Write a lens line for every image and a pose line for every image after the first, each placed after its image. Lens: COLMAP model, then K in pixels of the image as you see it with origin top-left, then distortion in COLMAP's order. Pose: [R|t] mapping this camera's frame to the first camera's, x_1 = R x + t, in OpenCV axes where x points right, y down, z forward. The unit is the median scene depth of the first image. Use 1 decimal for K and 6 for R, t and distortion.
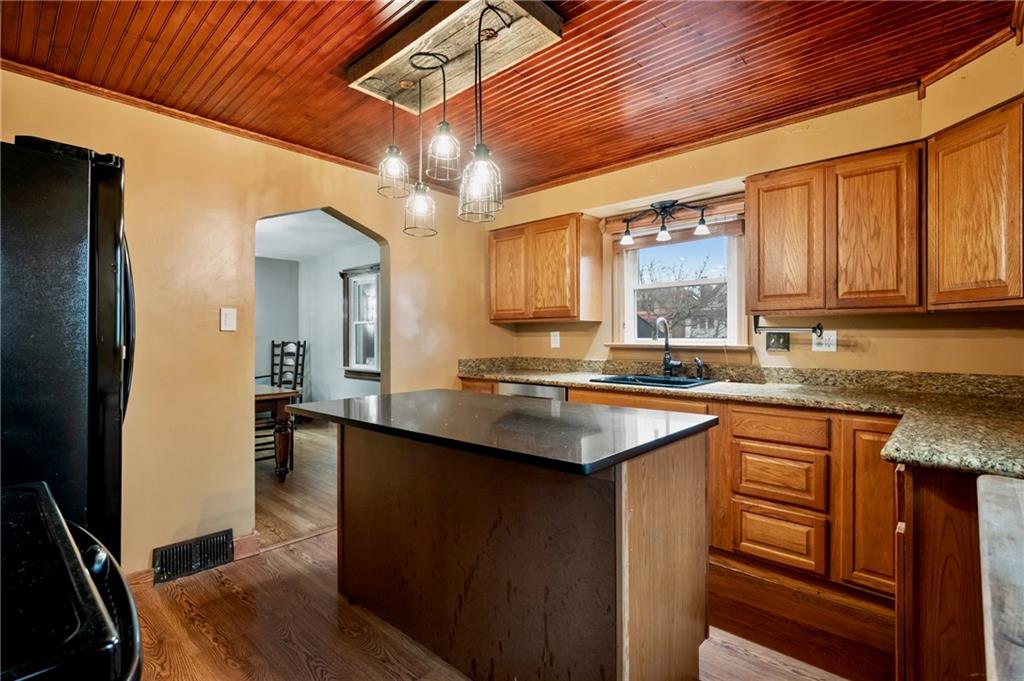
lens RADIAL K [[475.9, 0, 512.0], [0, 475.9, 340.5], [0, 0, 1]] dist [0.001279, 0.000045]
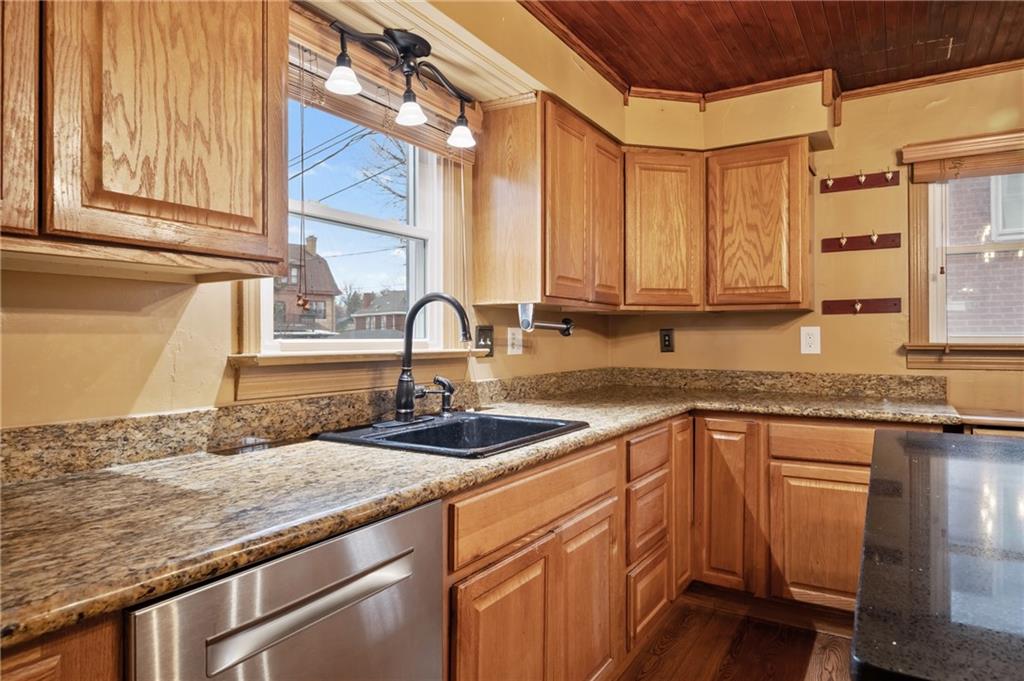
lens RADIAL K [[630.8, 0, 512.0], [0, 630.8, 340.5], [0, 0, 1]] dist [-0.001172, -0.000254]
pose [[-0.195159, -0.003444, 0.980766, -0.345762], [0.009002, 0.999945, 0.005302, -0.005354], [-0.980730, 0.009864, -0.195117, 1.215789]]
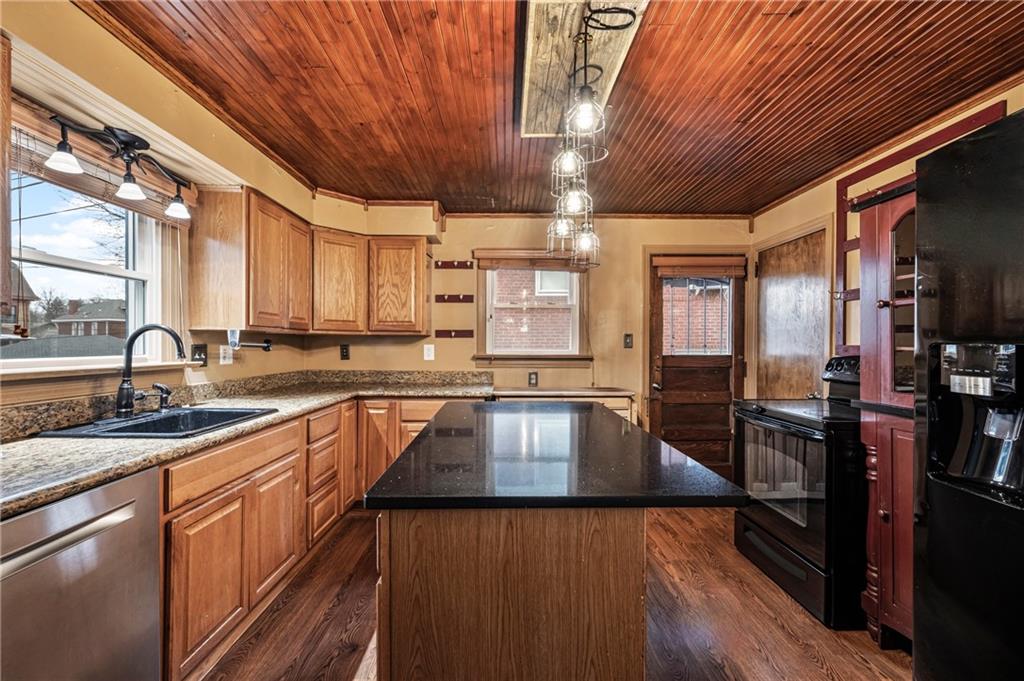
lens RADIAL K [[439.5, 0, 512.1], [0, 439.5, 349.0], [0, 0, 1]] dist [-0.002451, -0.000301]
pose [[-0.687423, -0.011070, 0.726172, -0.521446], [0.000447, 0.999877, 0.015666, -0.027532], [-0.726257, 0.011094, -0.687334, 1.226690]]
